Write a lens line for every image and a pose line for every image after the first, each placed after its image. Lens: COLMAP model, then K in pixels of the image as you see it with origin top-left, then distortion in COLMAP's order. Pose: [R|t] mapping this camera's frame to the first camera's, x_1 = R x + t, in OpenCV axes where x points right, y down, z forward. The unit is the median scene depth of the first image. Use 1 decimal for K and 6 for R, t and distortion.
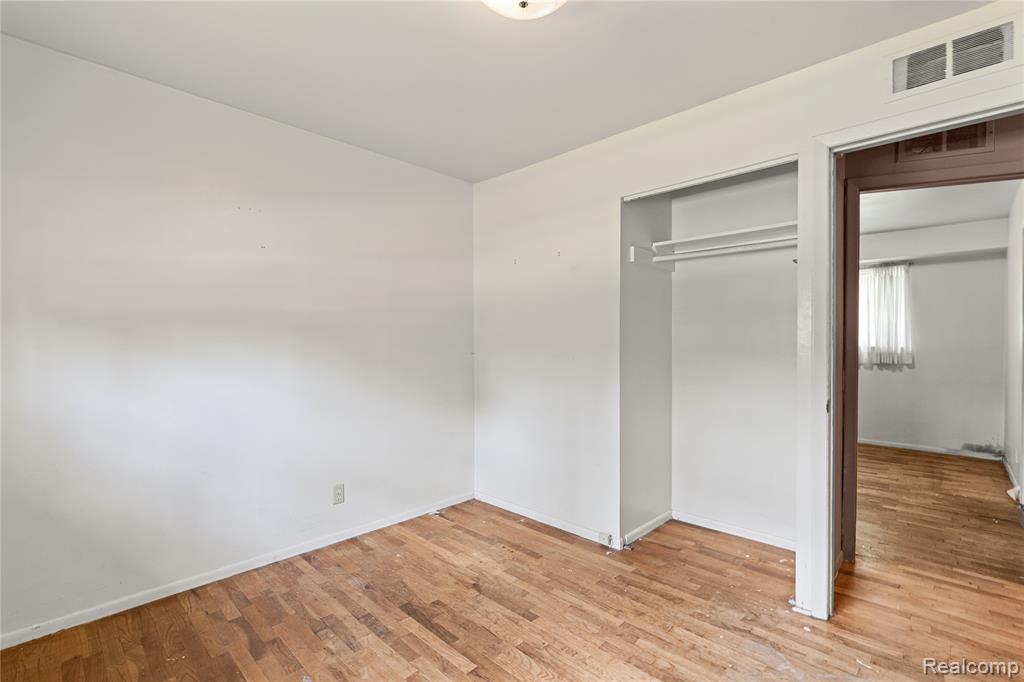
lens RADIAL K [[461.6, 0, 517.3], [0, 461.6, 334.7], [0, 0, 1]] dist [-0.000795, 0.000241]
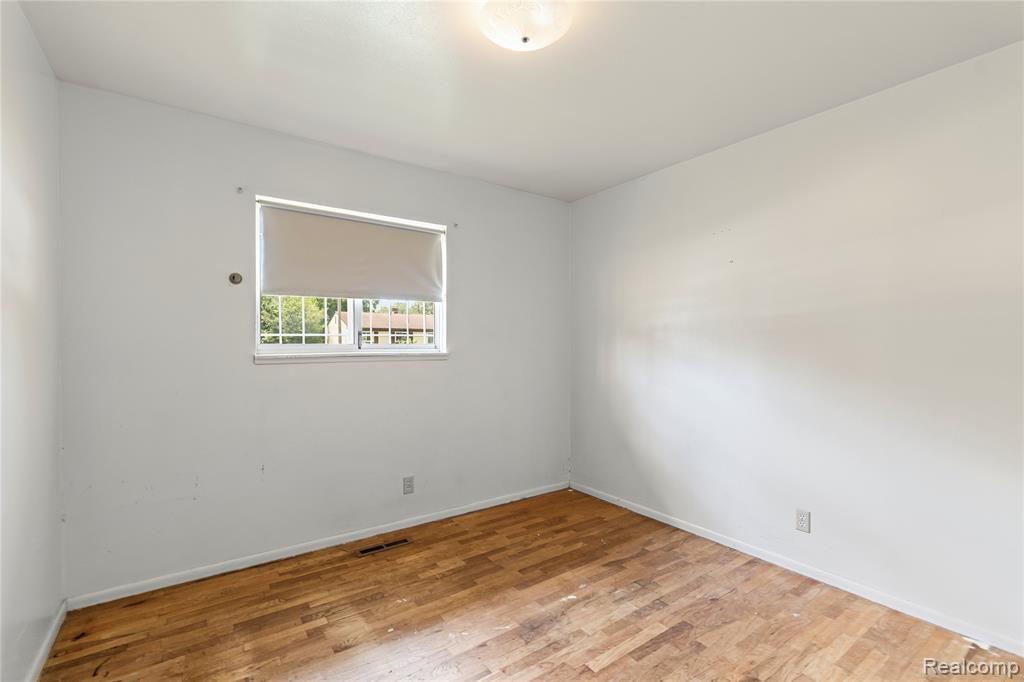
lens RADIAL K [[461.6, 0, 517.3], [0, 461.6, 334.7], [0, 0, 1]] dist [-0.000795, 0.000241]
pose [[-0.168696, -0.011671, -0.985599, 0.699549], [0.014464, 0.999793, -0.014315, -0.004307], [0.985562, -0.016670, -0.168493, 0.751859]]
